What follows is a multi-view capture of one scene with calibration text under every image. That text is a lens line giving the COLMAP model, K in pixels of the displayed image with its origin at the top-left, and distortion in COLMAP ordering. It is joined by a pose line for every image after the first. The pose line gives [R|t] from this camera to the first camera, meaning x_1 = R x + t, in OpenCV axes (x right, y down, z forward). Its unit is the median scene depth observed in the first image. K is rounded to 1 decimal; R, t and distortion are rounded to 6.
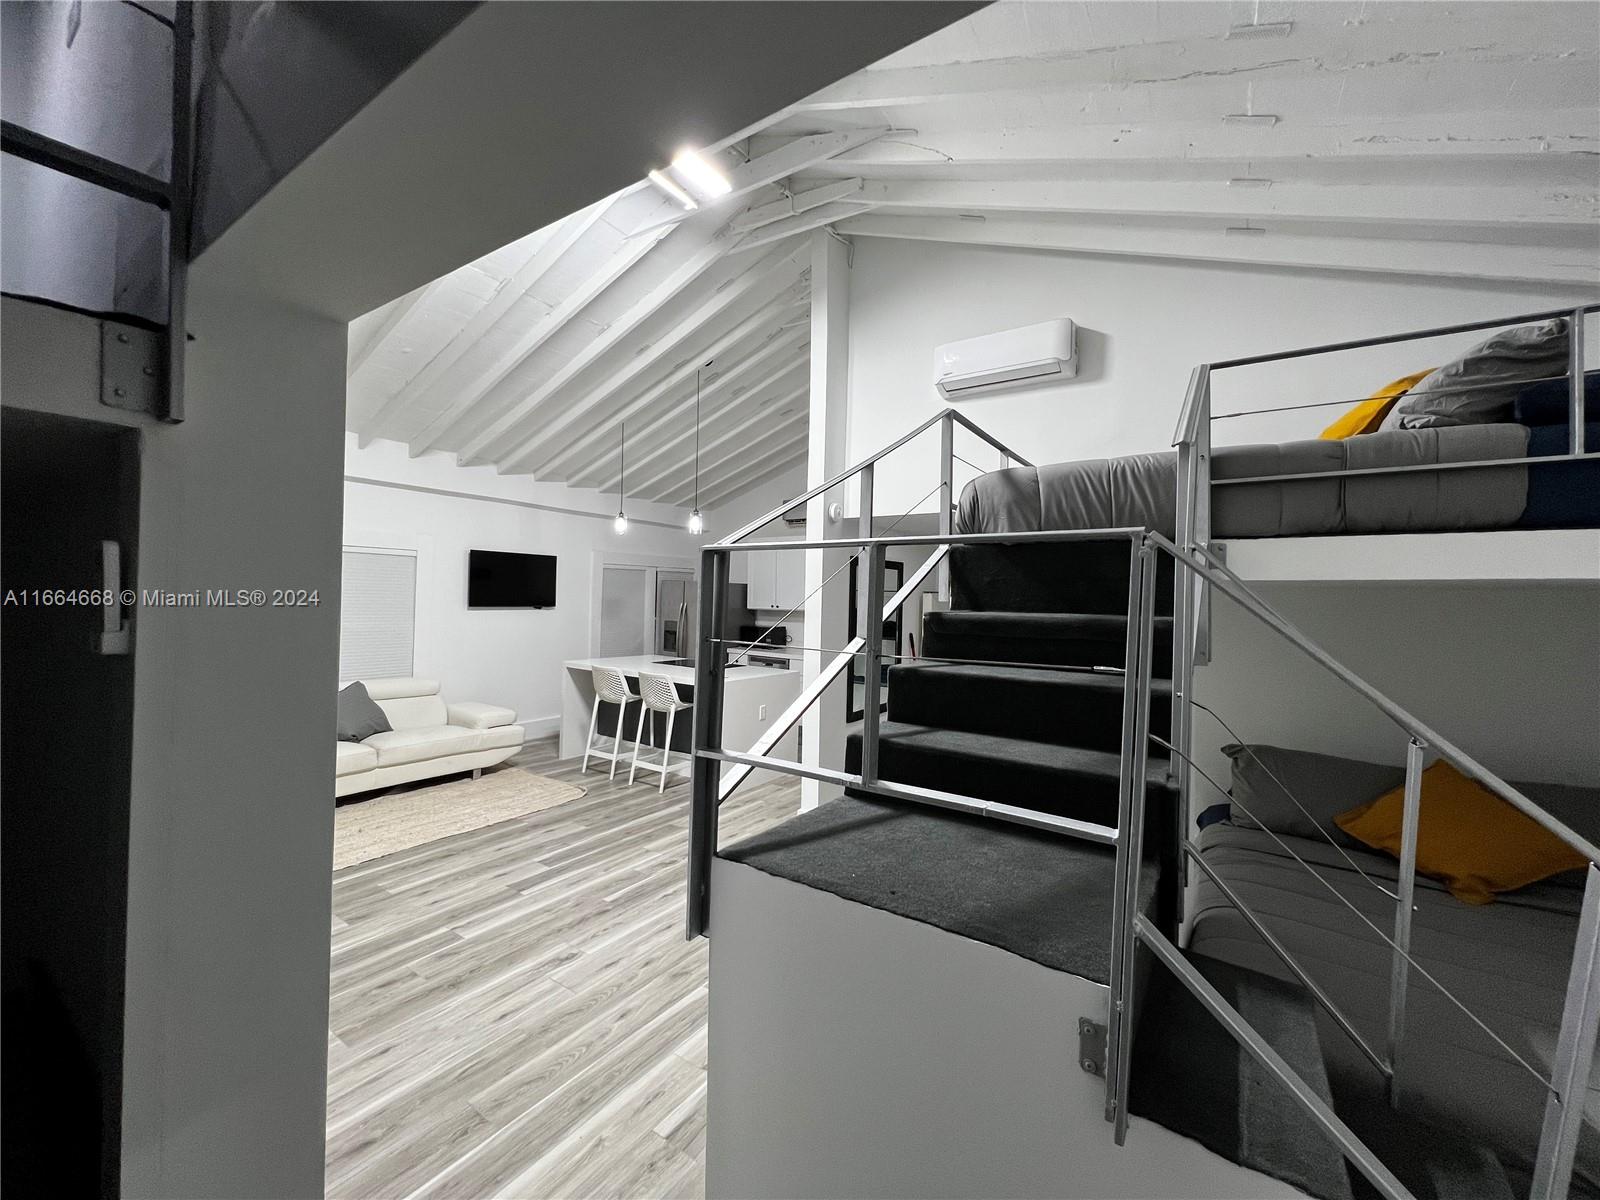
lens RADIAL K [[637.1, 0, 797.9], [0, 637.1, 597.8], [0, 0, 1]] dist [-0.001902, 0.000647]
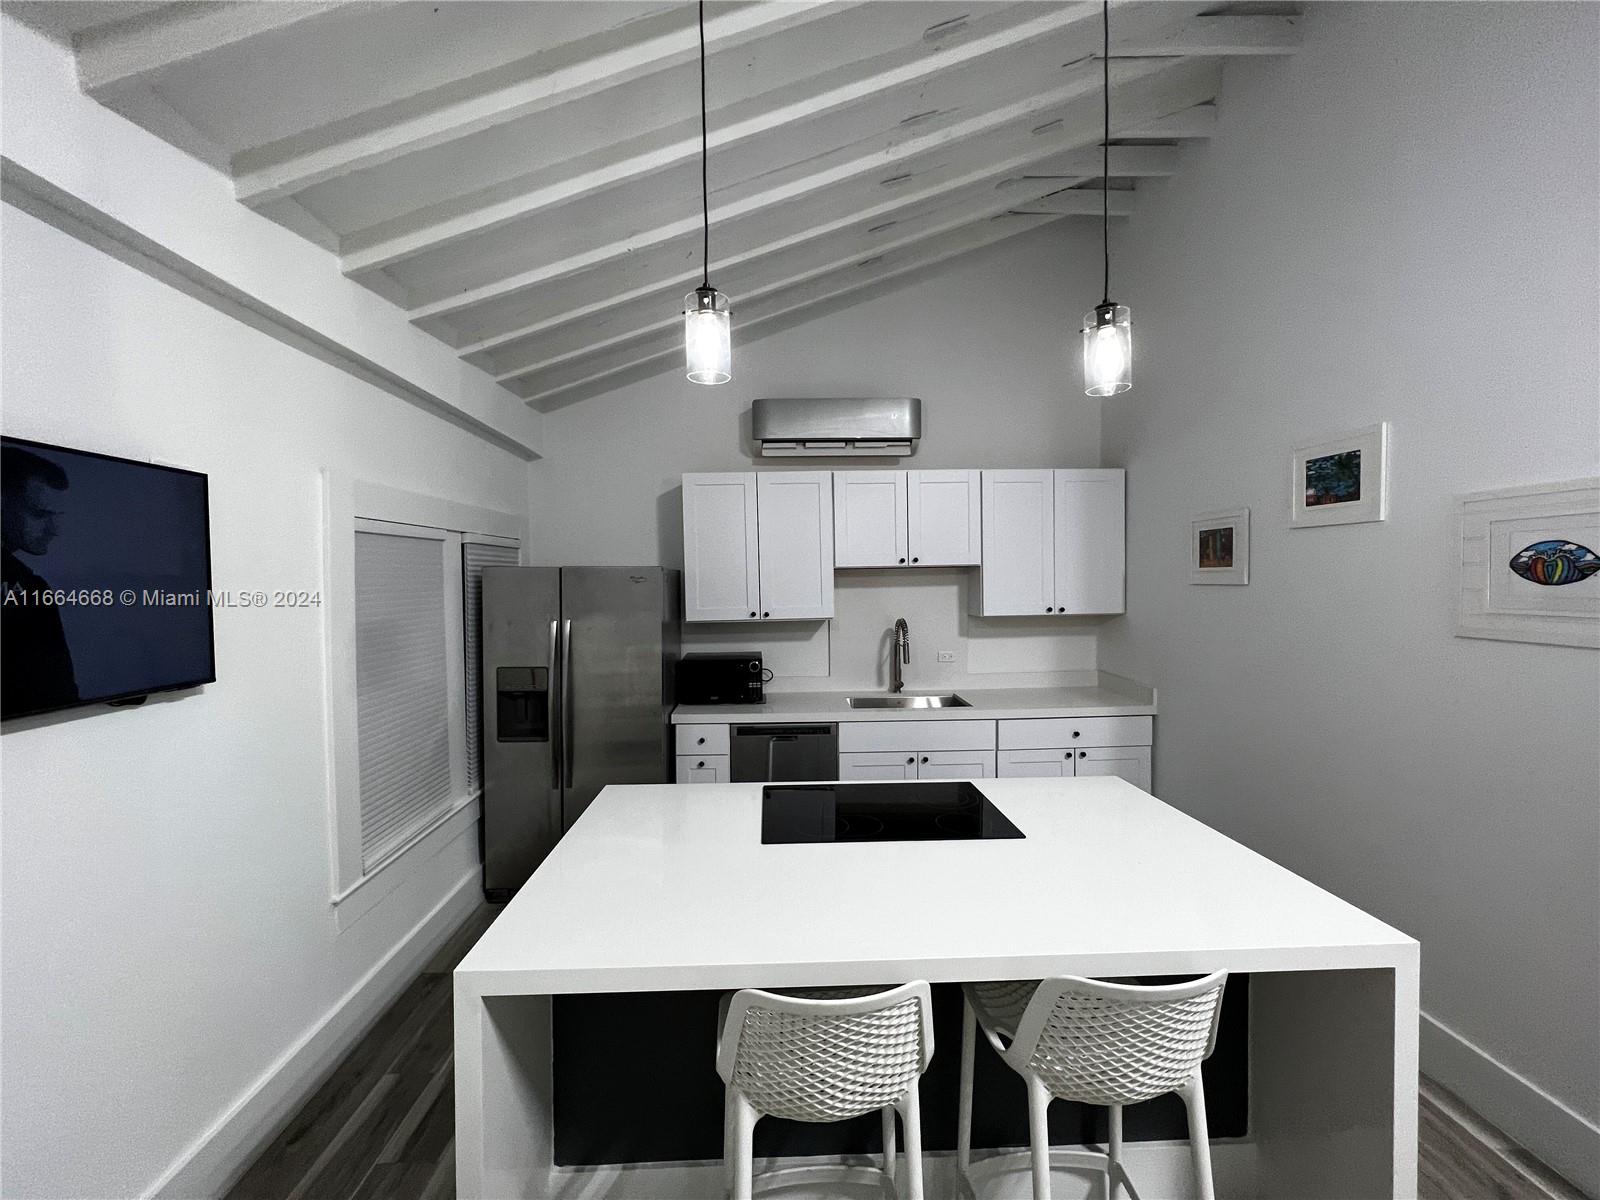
lens RADIAL K [[637.1, 0, 795.3], [0, 637.1, 598.9], [0, 0, 1]] dist [-0.001902, 0.000647]
pose [[0.805884, -0.053030, 0.589694, -0.476824], [0.034503, 0.998495, 0.042640, -0.028518], [-0.591068, -0.014017, 0.806500, 0.929191]]
